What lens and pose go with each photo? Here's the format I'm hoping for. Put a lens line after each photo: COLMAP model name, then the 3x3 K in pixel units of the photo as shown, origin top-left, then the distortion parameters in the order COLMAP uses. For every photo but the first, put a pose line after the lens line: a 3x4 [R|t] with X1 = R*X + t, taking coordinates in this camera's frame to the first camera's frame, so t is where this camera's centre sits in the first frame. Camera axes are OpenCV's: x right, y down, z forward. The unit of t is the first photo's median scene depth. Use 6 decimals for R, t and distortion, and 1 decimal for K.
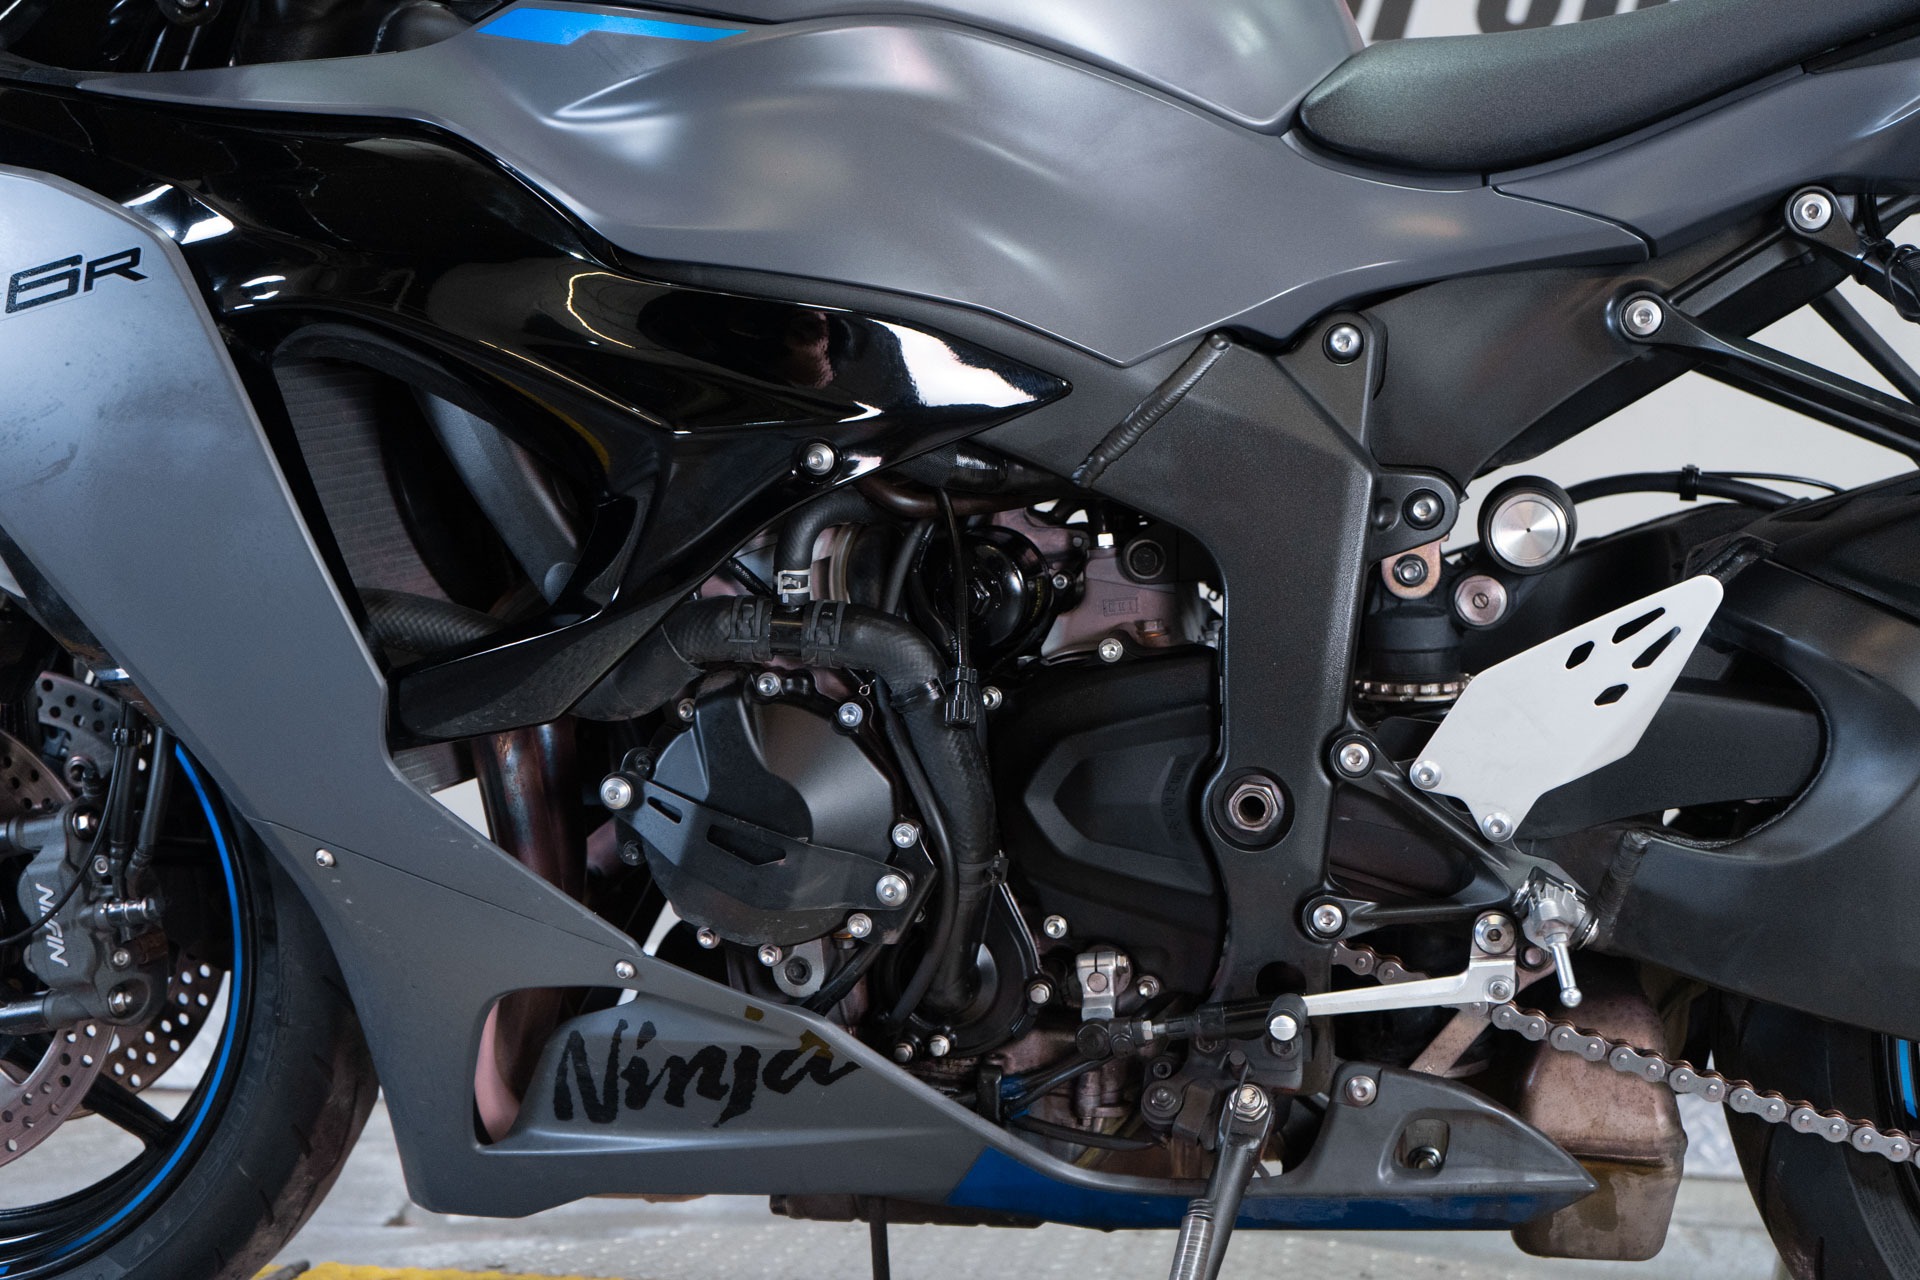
lens RADIAL K [[2853.7, 0, 952.3], [0, 2853.7, 633.7], [0, 0, 1]] dist [0.065223, 0.000000]
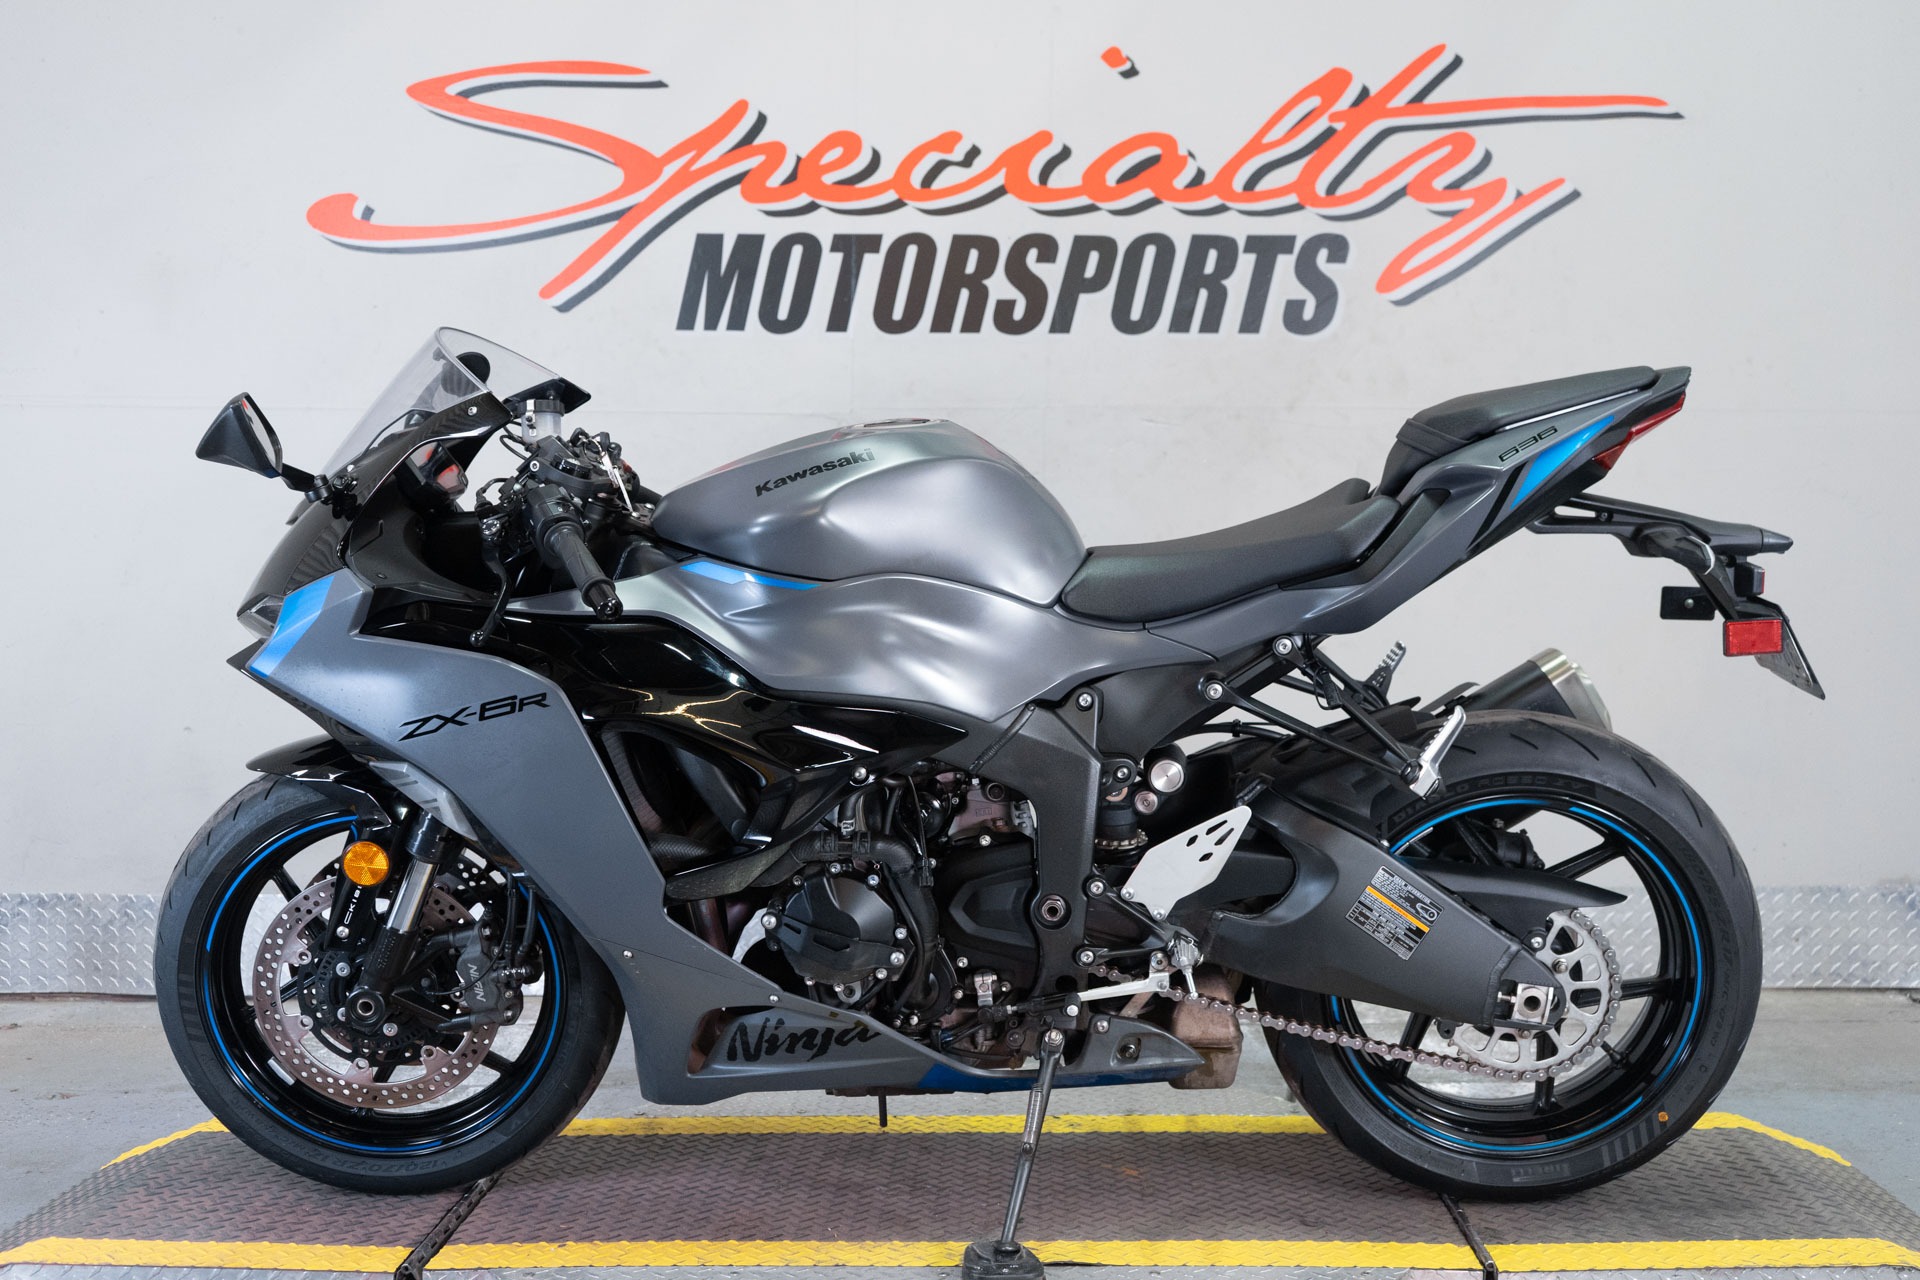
lens RADIAL K [[2484.5, 0, 966.7], [0, 2484.5, 619.2], [0, 0, 1]] dist [0.031289, 0.000000]
pose [[0.989711, -0.047777, 0.134869, -0.213170], [0.037831, 0.996438, 0.075366, -0.314924], [-0.137990, -0.069488, 0.987993, -0.903102]]
